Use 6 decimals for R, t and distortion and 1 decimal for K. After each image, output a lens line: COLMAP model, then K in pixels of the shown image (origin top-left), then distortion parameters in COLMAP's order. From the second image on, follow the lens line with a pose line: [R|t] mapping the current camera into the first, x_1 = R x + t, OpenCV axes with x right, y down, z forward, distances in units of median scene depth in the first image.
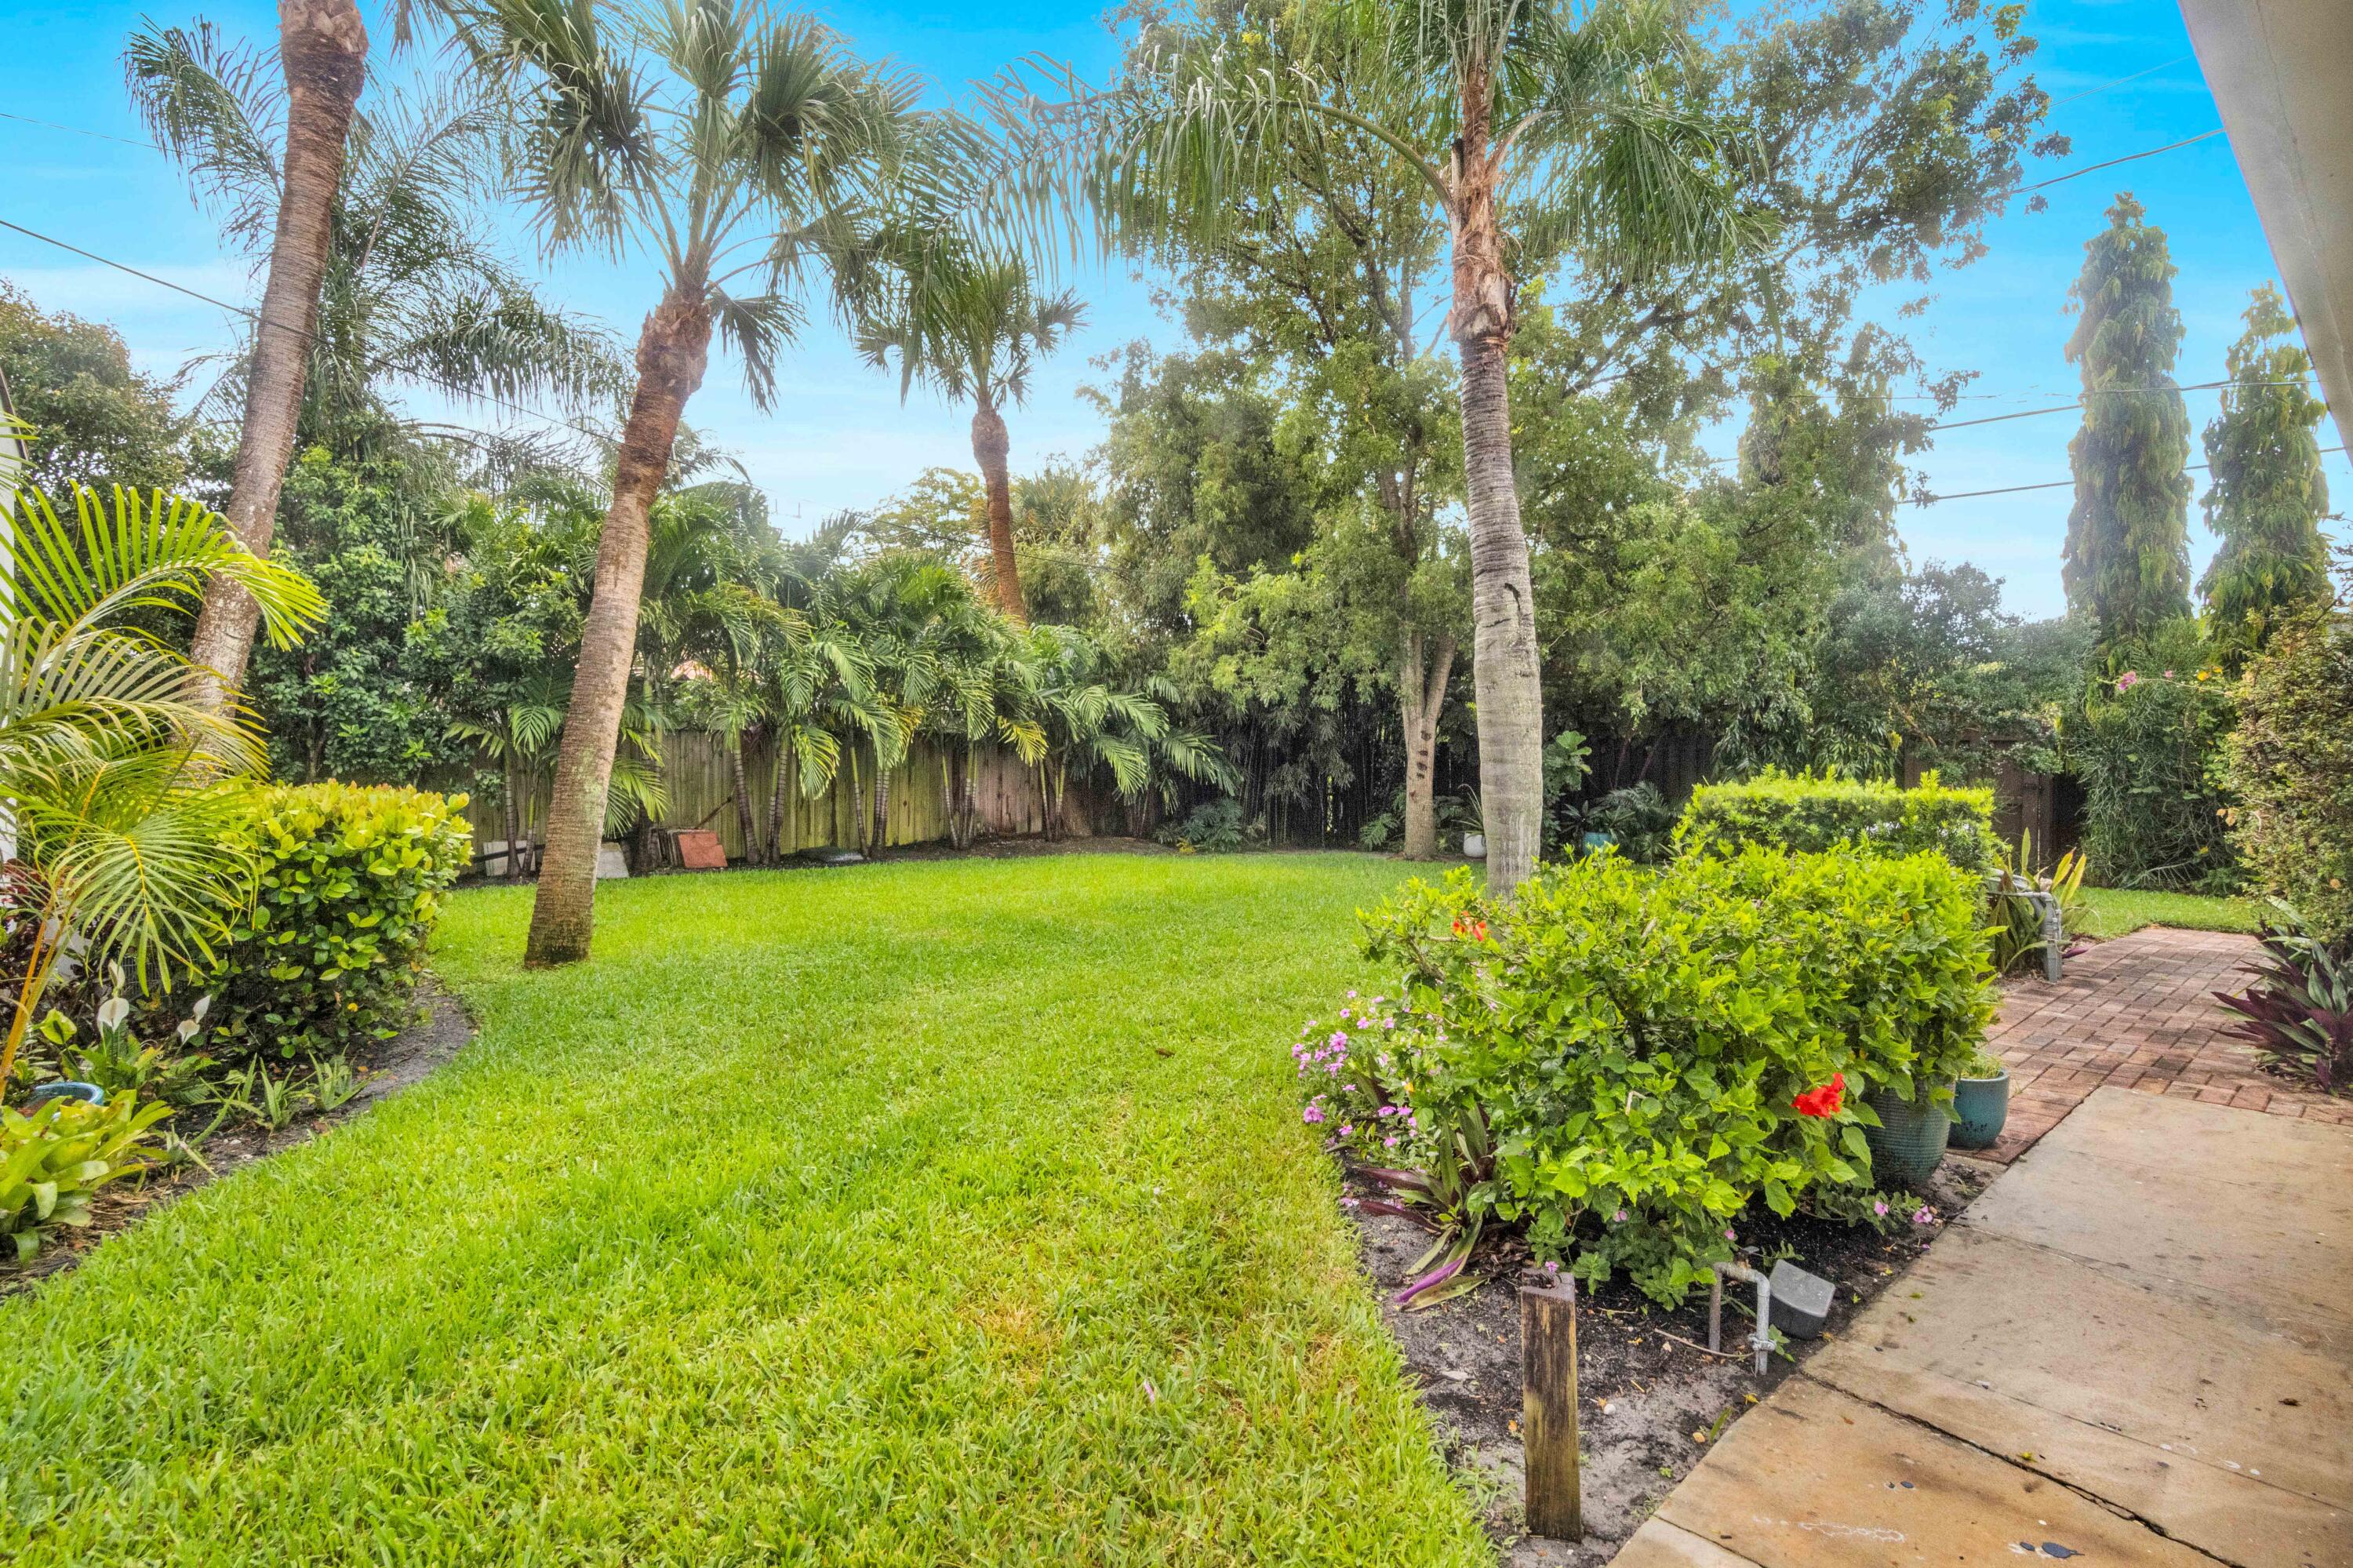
lens RADIAL K [[1112.5, 0, 1190.9], [0, 1112.5, 777.9], [0, 0, 1]] dist [-0.032733, 0.001109]
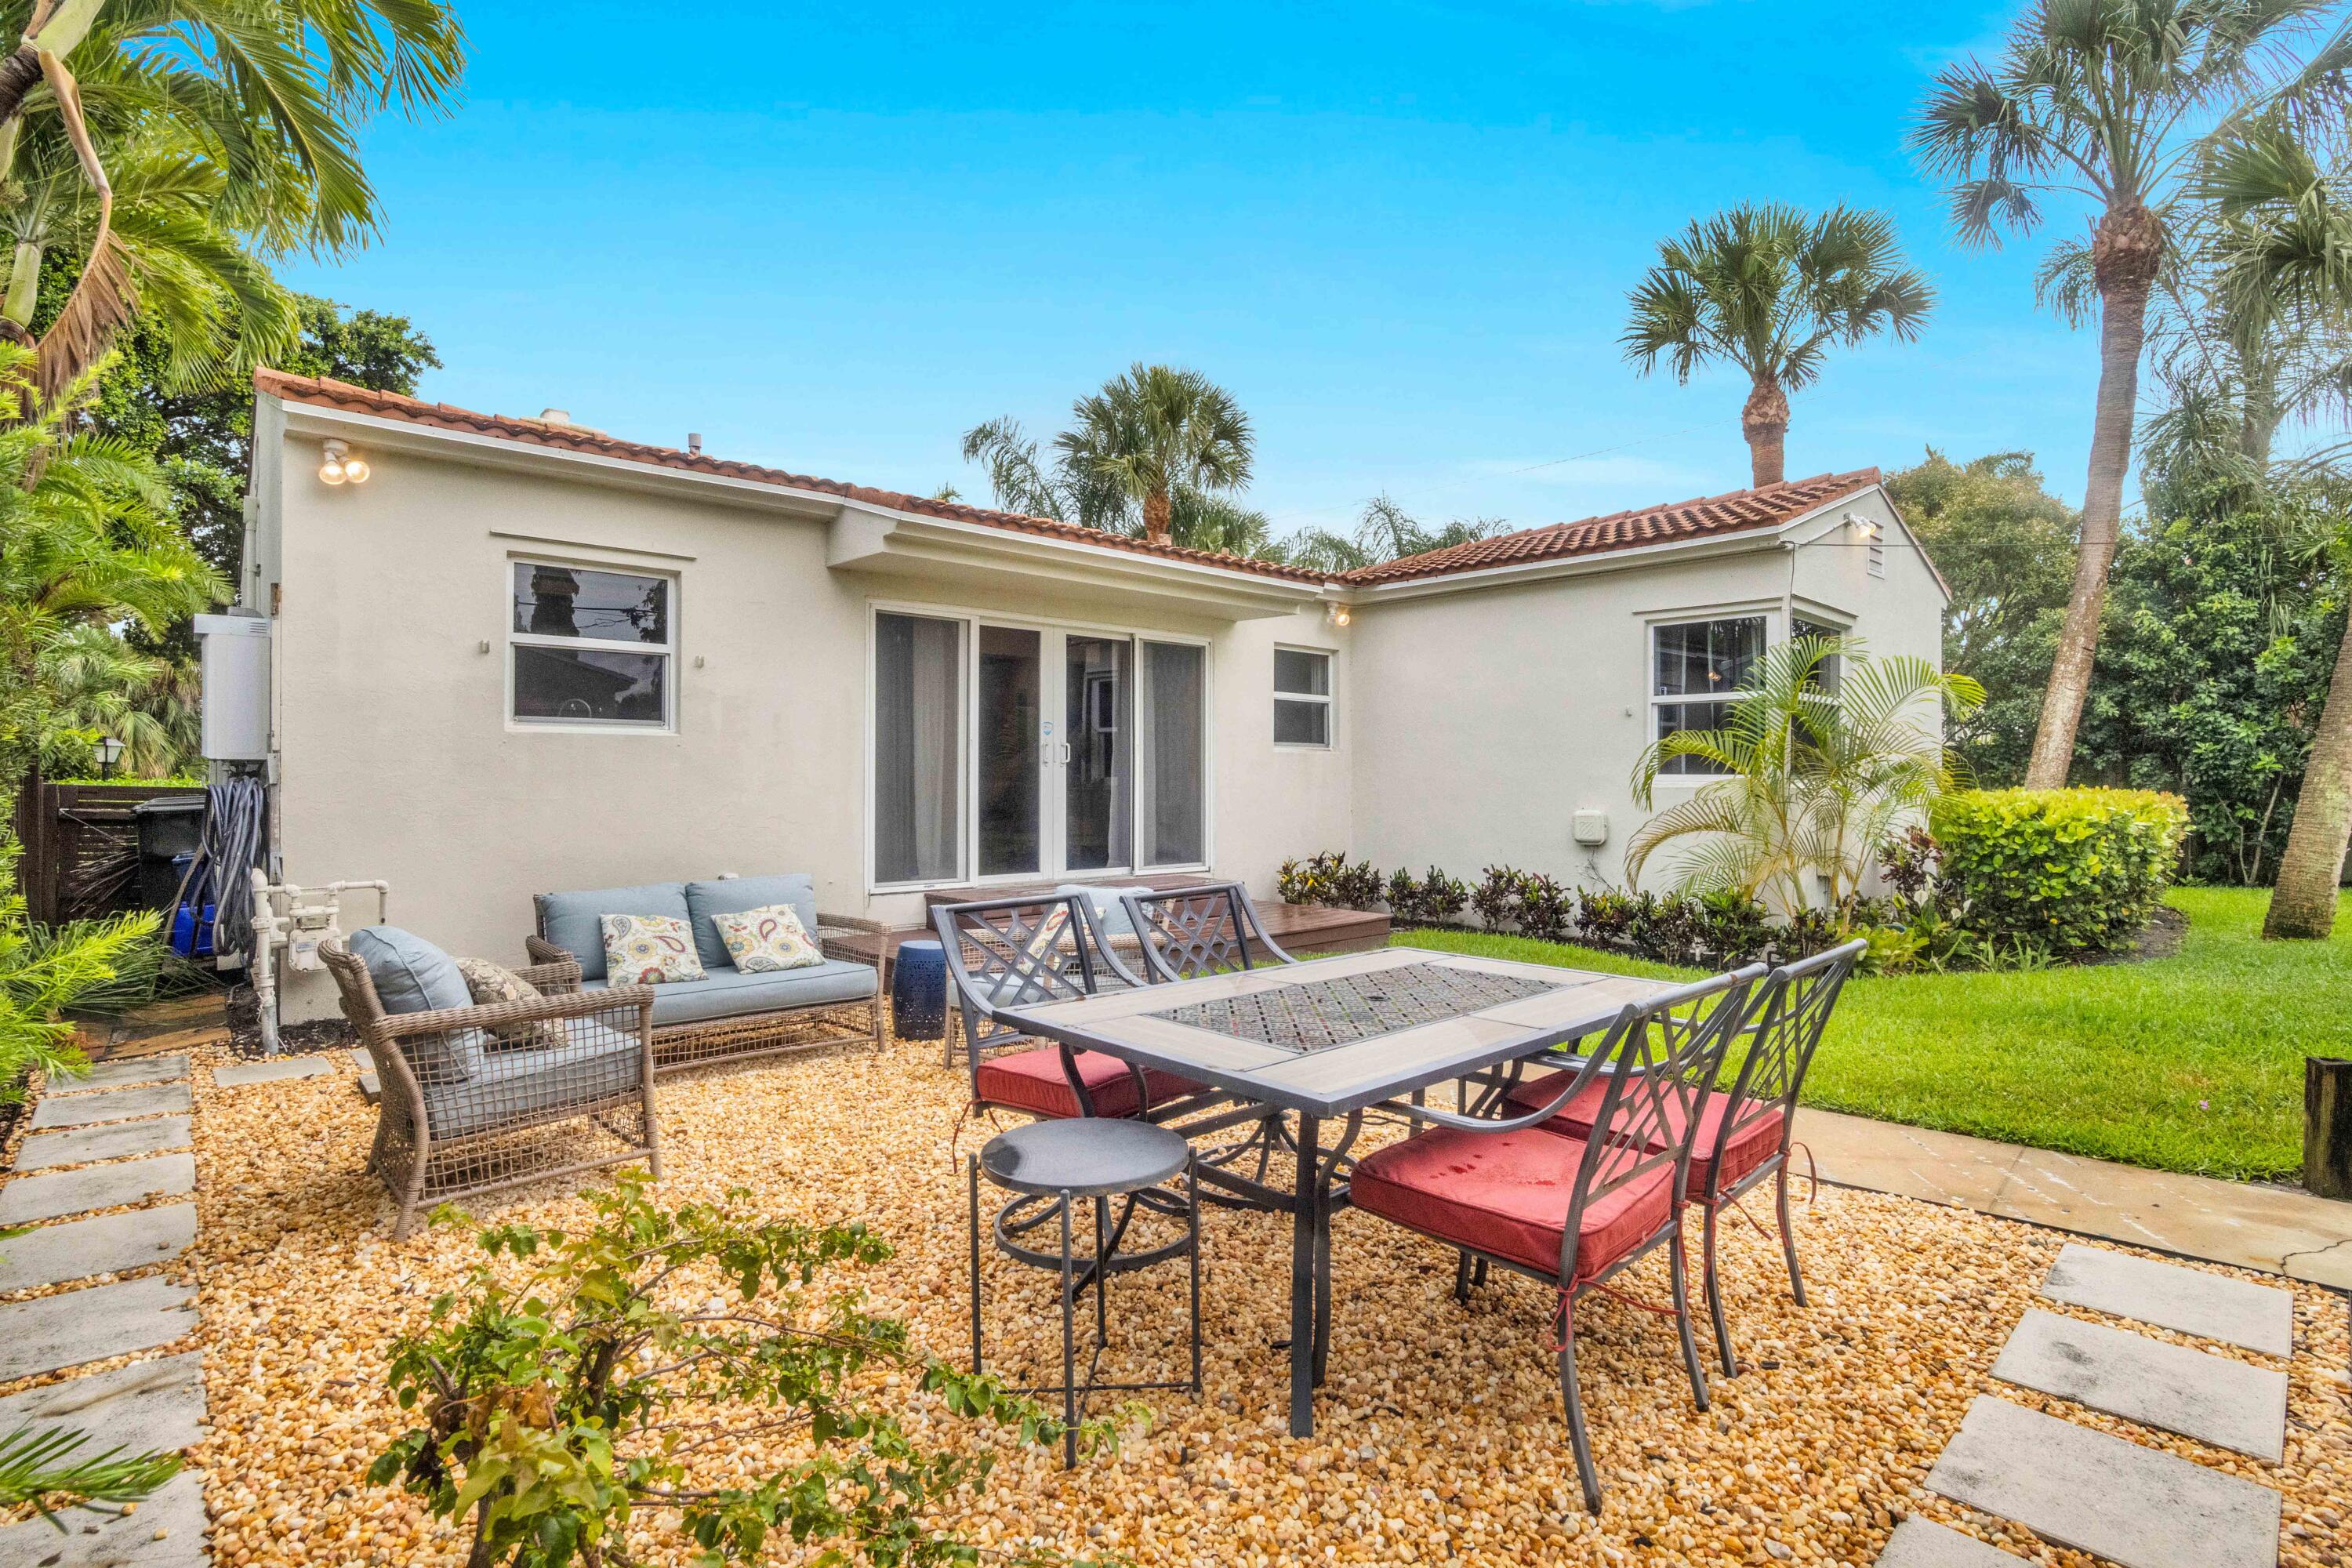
lens RADIAL K [[1196.4, 0, 1223.3], [0, 1196.4, 747.6], [0, 0, 1]] dist [-0.059295, 0.030847]
pose [[0.076309, -0.025672, -0.996754, 0.346994], [-0.009624, 0.999603, -0.026482, 0.001535], [0.997038, 0.011614, 0.076032, -0.152826]]
